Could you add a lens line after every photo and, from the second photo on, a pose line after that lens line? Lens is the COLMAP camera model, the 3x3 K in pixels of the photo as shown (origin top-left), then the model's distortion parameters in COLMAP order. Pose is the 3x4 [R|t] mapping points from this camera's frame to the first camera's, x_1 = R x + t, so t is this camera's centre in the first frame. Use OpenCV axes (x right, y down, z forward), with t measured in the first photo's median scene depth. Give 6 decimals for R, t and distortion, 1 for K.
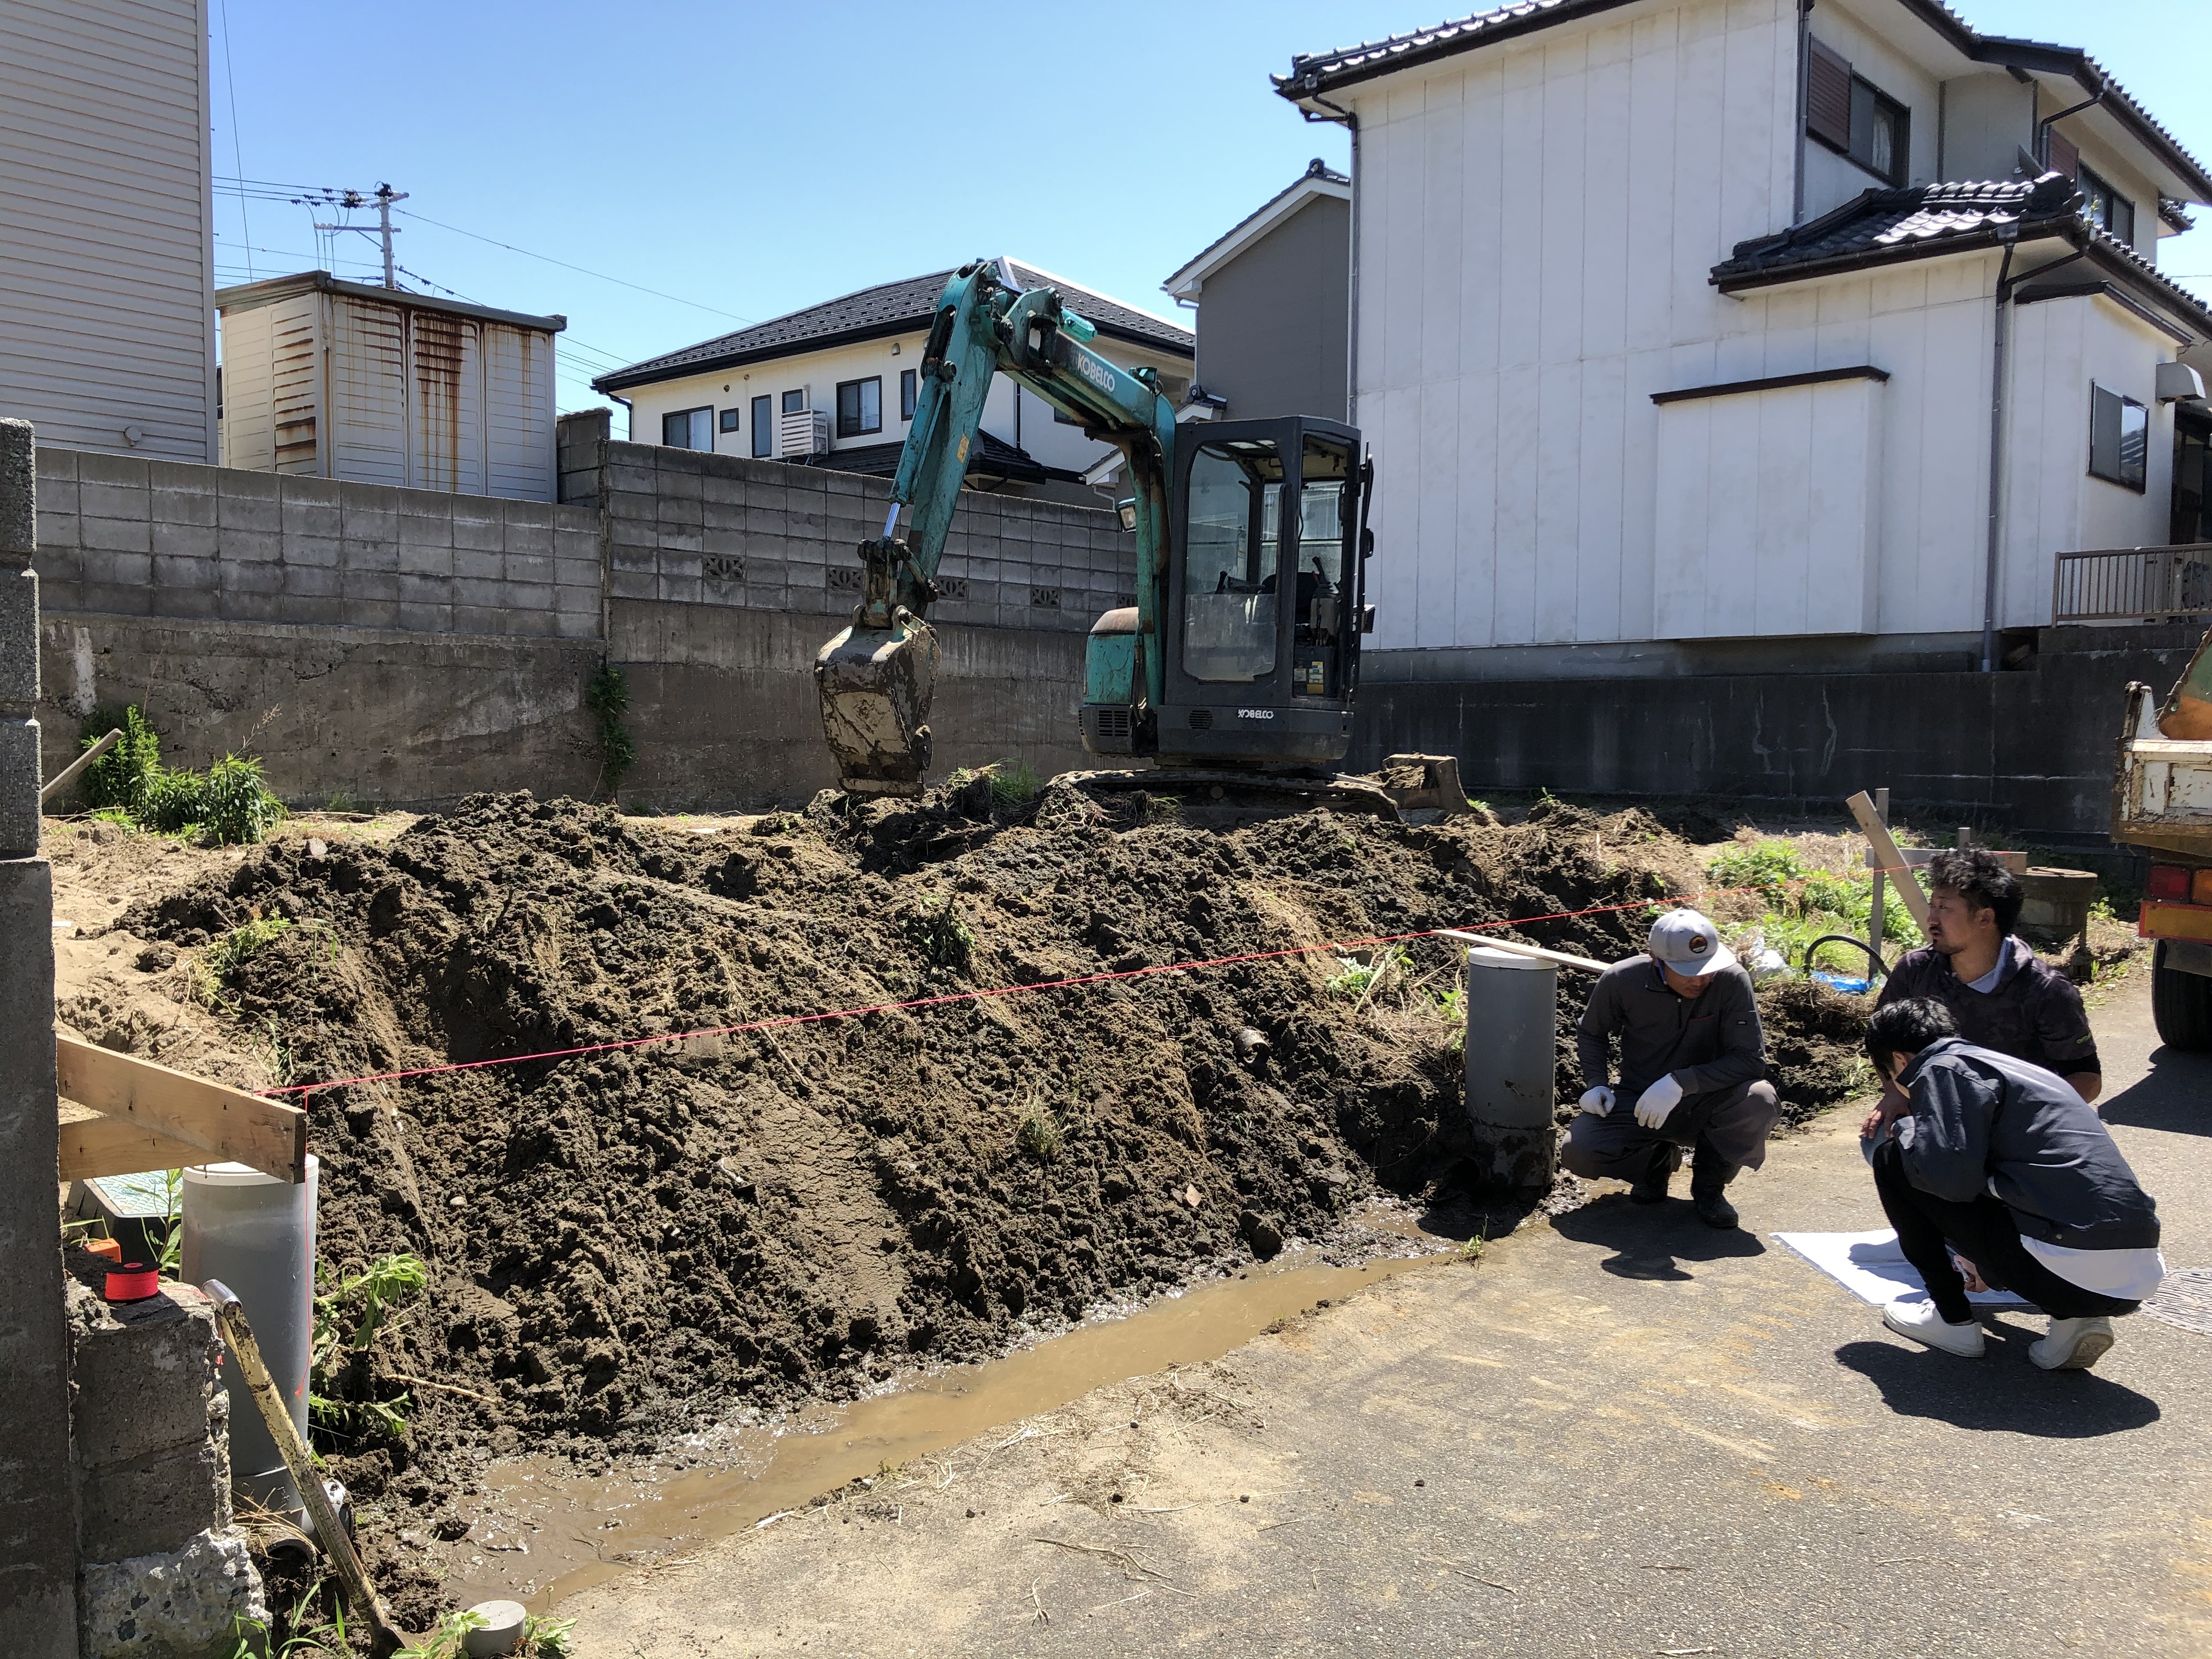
lens RADIAL K [[1888.5, 0, 1106.0], [0, 1888.5, 829.5], [0, 0, 1]] dist [-0.011133, 0.000606]
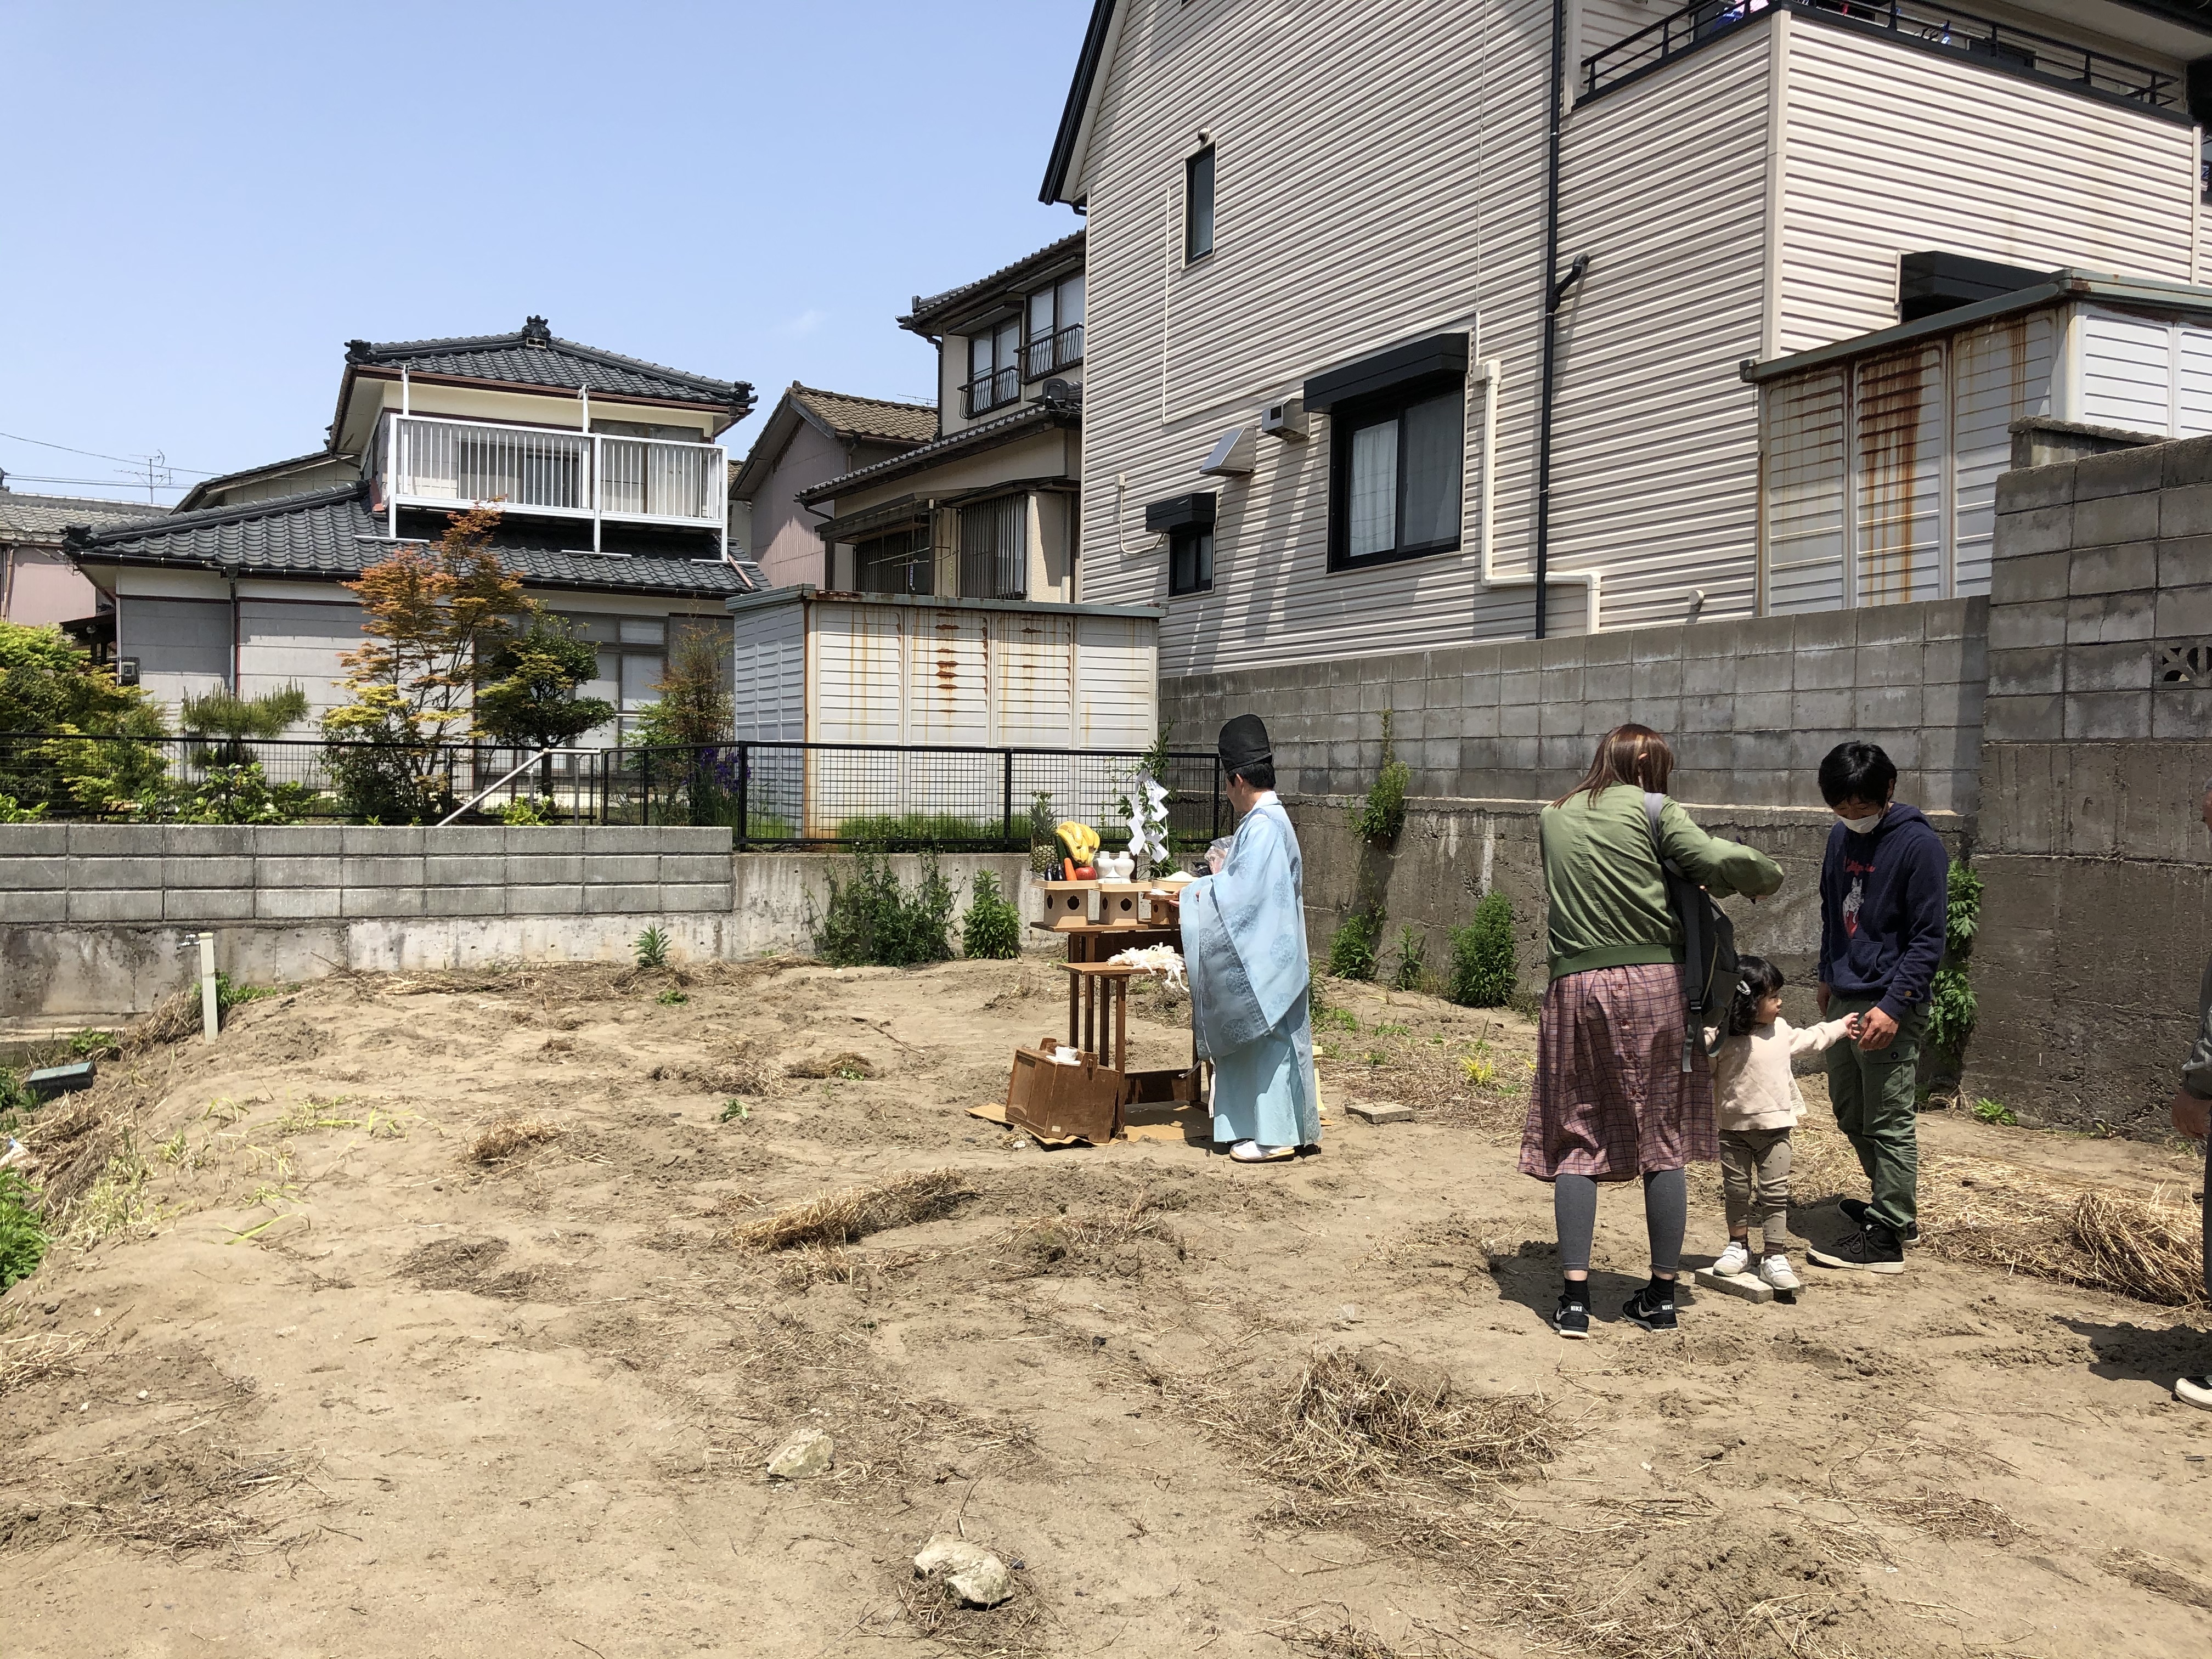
lens RADIAL K [[1888.5, 0, 1106.0], [0, 1888.5, 829.5], [0, 0, 1]] dist [-0.011133, 0.000606]
pose [[-0.444508, 0.005752, -0.895757, 0.373001], [-0.069140, 0.996776, 0.040711, -0.098427], [0.893103, 0.080029, -0.442677, 0.991714]]
